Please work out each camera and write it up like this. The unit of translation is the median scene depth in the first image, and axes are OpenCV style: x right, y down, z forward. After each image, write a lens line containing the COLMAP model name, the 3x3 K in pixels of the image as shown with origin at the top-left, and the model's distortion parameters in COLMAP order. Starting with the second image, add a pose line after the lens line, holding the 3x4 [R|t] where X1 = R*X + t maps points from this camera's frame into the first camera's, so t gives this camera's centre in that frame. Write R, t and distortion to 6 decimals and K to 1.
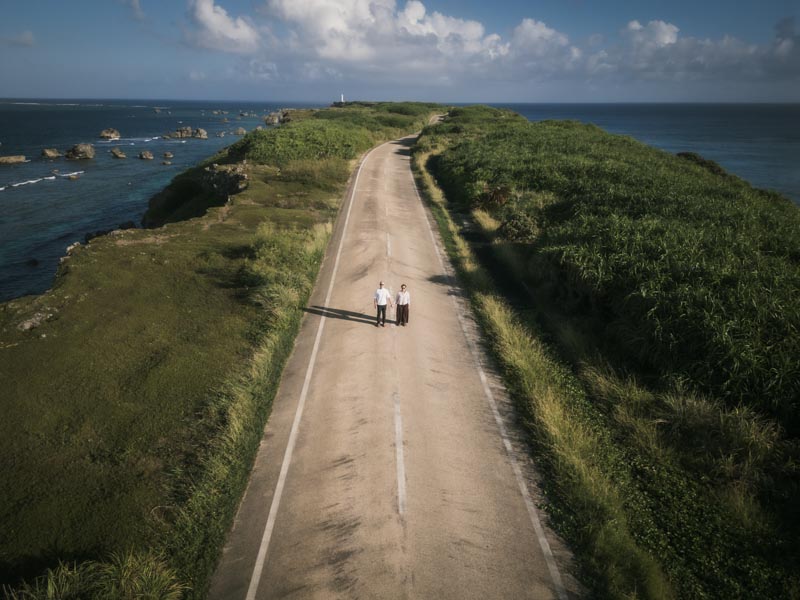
lens RADIAL K [[544.5, 0, 400.0], [0, 544.5, 300.0], [0, 0, 1]] dist [0.038438, -0.000557]
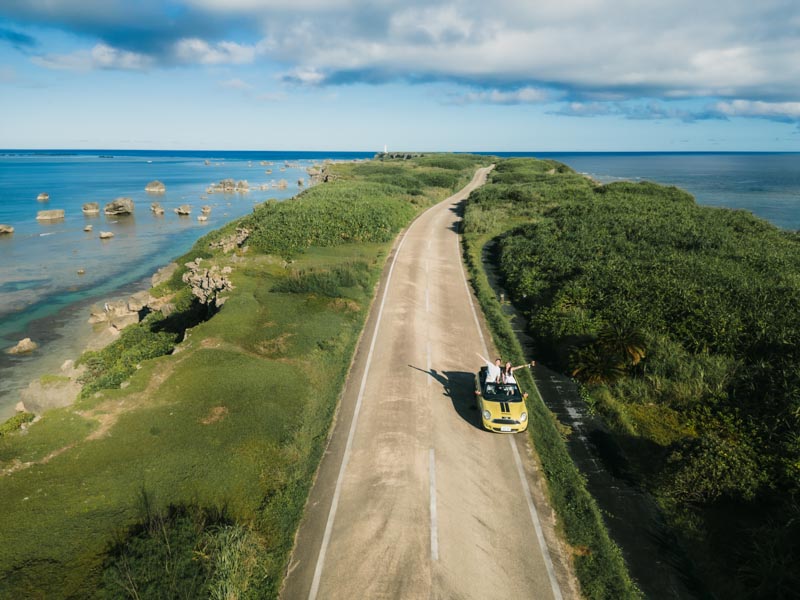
lens RADIAL K [[544.5, 0, 400.0], [0, 544.5, 300.0], [0, 0, 1]] dist [0.038438, -0.000557]
pose [[0.997266, 0.027910, -0.068419, -0.039988], [-0.033291, 0.996333, -0.078812, -0.432674], [0.065969, 0.080874, 0.994539, 0.898656]]
